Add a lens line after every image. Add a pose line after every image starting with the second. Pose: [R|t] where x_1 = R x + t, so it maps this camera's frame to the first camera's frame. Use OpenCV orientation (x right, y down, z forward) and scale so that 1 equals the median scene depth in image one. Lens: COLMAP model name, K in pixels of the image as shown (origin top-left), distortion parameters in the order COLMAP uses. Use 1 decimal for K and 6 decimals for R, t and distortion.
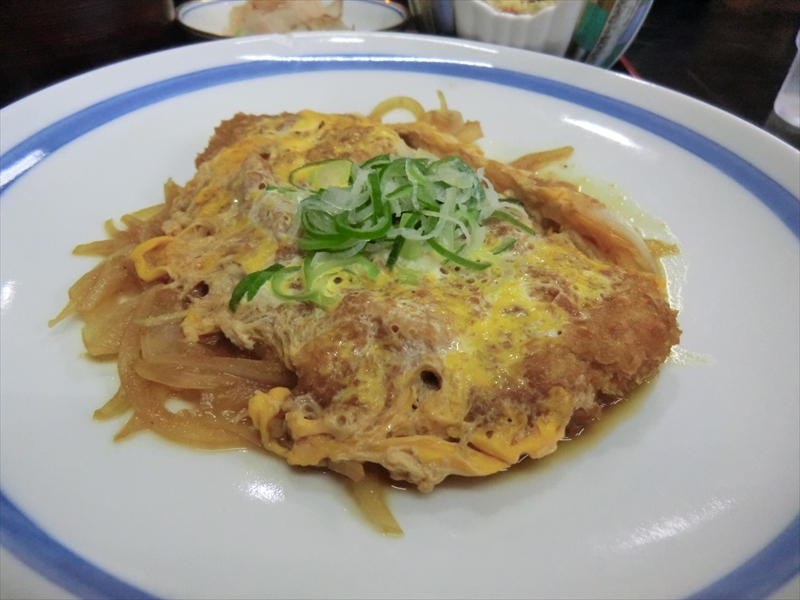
lens RADIAL K [[597.4, 0, 400.0], [0, 597.4, 300.0], [0, 0, 1]] dist [-0.127113, 0.137458]
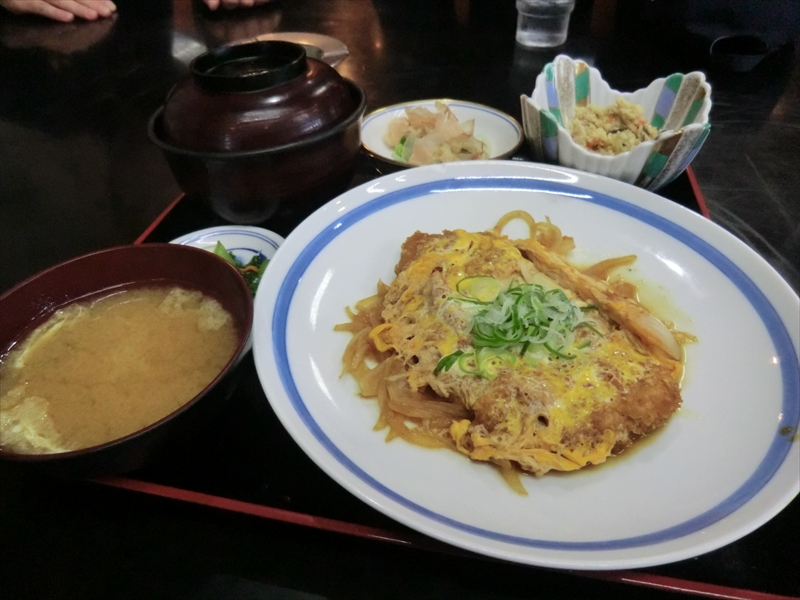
lens RADIAL K [[597.4, 0, 400.0], [0, 597.4, 300.0], [0, 0, 1]] dist [-0.127113, 0.137458]
pose [[0.990797, 0.046233, -0.127218, -0.169044], [-0.044282, 0.998855, 0.018124, -0.254055], [0.127910, -0.012324, 0.991709, -0.903713]]
